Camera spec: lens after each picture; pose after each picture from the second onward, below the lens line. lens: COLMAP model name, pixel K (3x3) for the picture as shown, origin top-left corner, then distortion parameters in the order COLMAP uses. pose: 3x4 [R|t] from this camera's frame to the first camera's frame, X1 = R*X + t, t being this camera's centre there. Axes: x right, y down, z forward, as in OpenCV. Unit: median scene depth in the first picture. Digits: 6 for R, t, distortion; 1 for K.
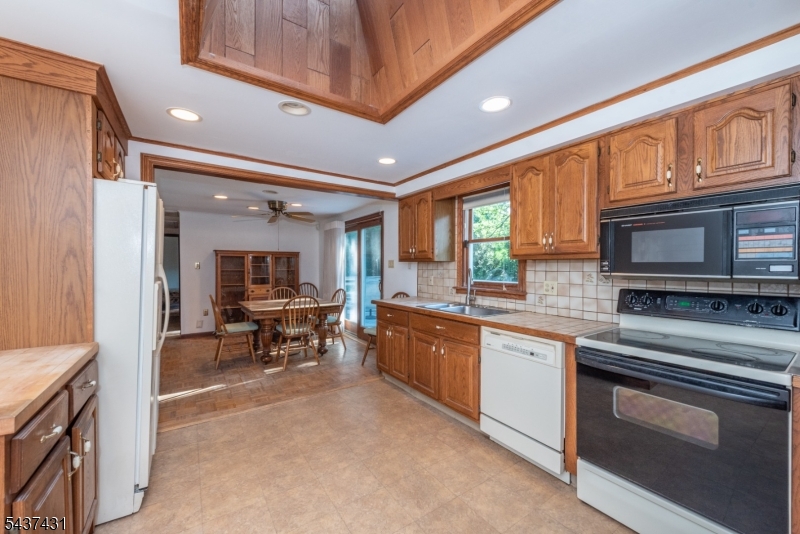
lens RADIAL K [[330.4, 0, 391.6], [0, 330.4, 268.5], [0, 0, 1]] dist [0.008448, -0.003382]
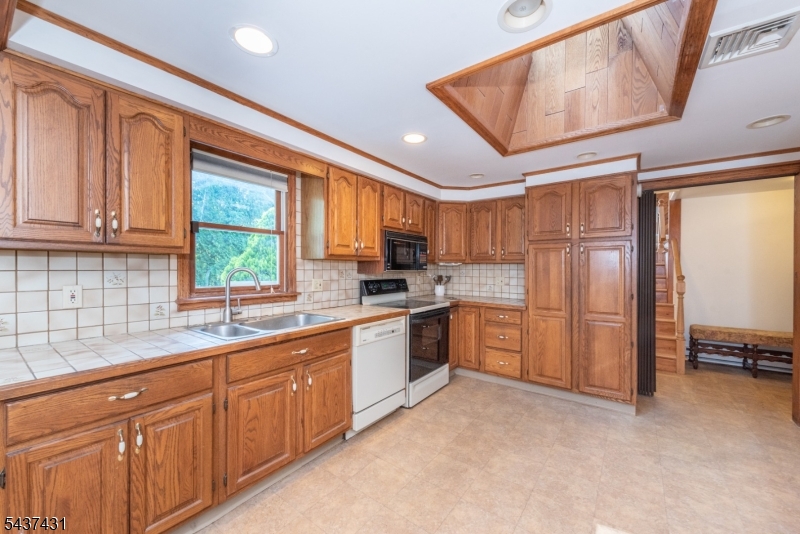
lens RADIAL K [[316.0, 0, 399.3], [0, 316.0, 270.5], [0, 0, 1]] dist [0.003380, 0.000029]
pose [[-0.372724, -0.011308, 0.927873, -0.649100], [0.000599, 0.999923, 0.012427, -0.003353], [-0.927942, 0.005187, -0.372688, 1.231248]]
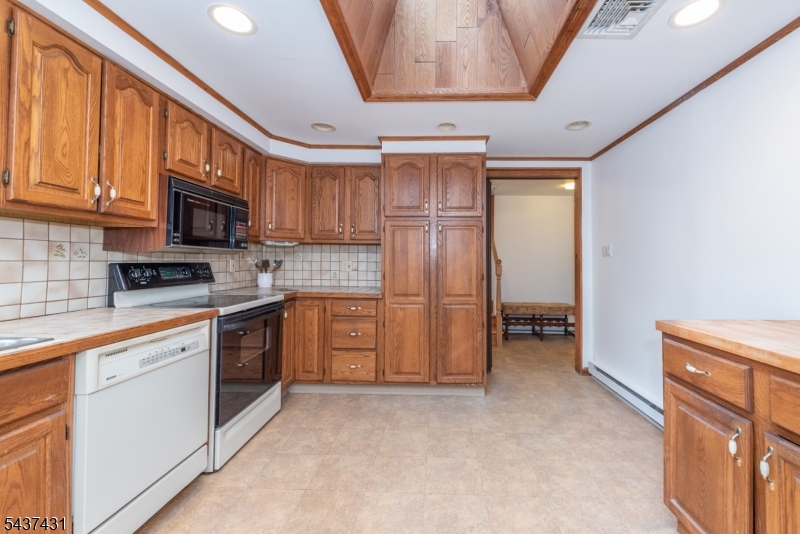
lens RADIAL K [[330.4, 0, 430.9], [0, 330.4, 254.6], [0, 0, 1]] dist [0.008448, -0.003382]
pose [[-0.841428, 0.003517, 0.540358, -0.391598], [-0.004750, 0.999892, -0.013905, 0.041402], [-0.540349, -0.014266, -0.841320, 1.134045]]
